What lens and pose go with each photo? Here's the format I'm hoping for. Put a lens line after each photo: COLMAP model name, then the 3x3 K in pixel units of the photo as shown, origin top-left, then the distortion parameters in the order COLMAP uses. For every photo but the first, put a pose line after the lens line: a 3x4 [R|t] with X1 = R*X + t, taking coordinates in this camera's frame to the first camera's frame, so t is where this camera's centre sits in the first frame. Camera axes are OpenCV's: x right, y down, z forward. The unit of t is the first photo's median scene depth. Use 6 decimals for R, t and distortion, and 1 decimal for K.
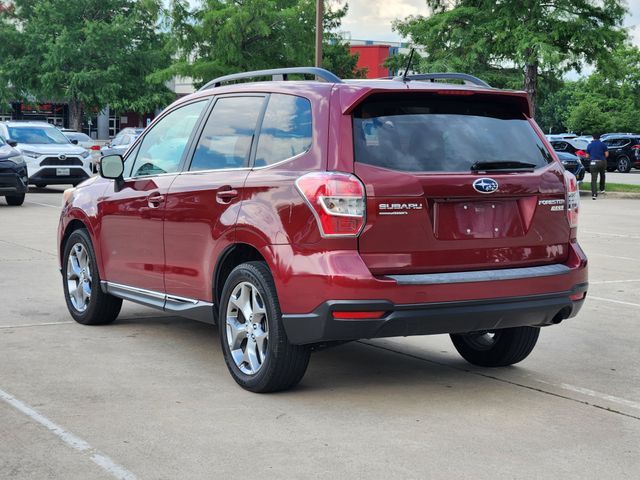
lens RADIAL K [[1177.0, 0, 321.5], [0, 1177.0, 238.4], [0, 0, 1]] dist [0.073230, 0.000000]
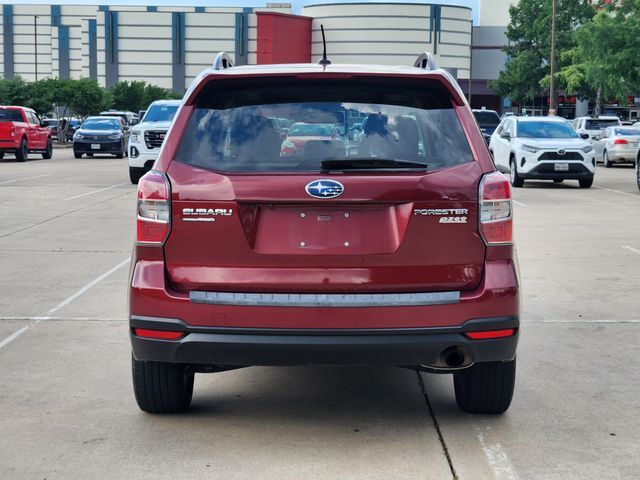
lens RADIAL K [[1177.0, 0, 321.0], [0, 1177.0, 239.4], [0, 0, 1]] dist [0.073230, 0.000000]
pose [[0.847174, 0.040010, -0.529807, 0.522033], [-0.036847, 0.999184, 0.016537, -0.021510], [0.530036, 0.005512, 0.847957, 0.282608]]
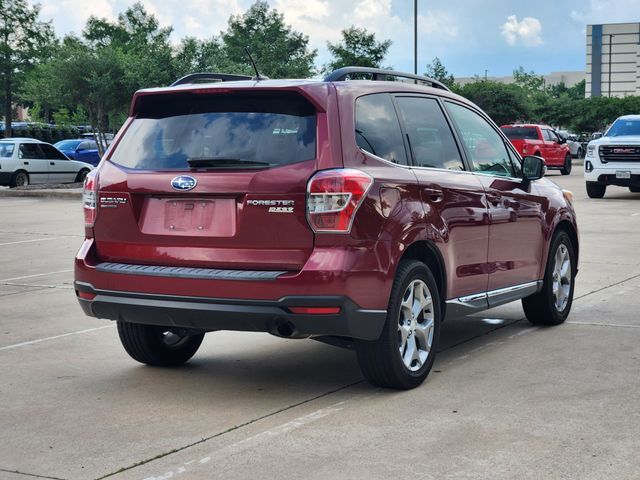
lens RADIAL K [[1177.0, 0, 324.1], [0, 1177.0, 236.4], [0, 0, 1]] dist [0.073230, 0.000000]
pose [[0.492326, 0.050136, -0.868965, 0.982952], [-0.060678, 0.997888, 0.023196, -0.027304], [0.868293, 0.041307, 0.494329, 0.558399]]
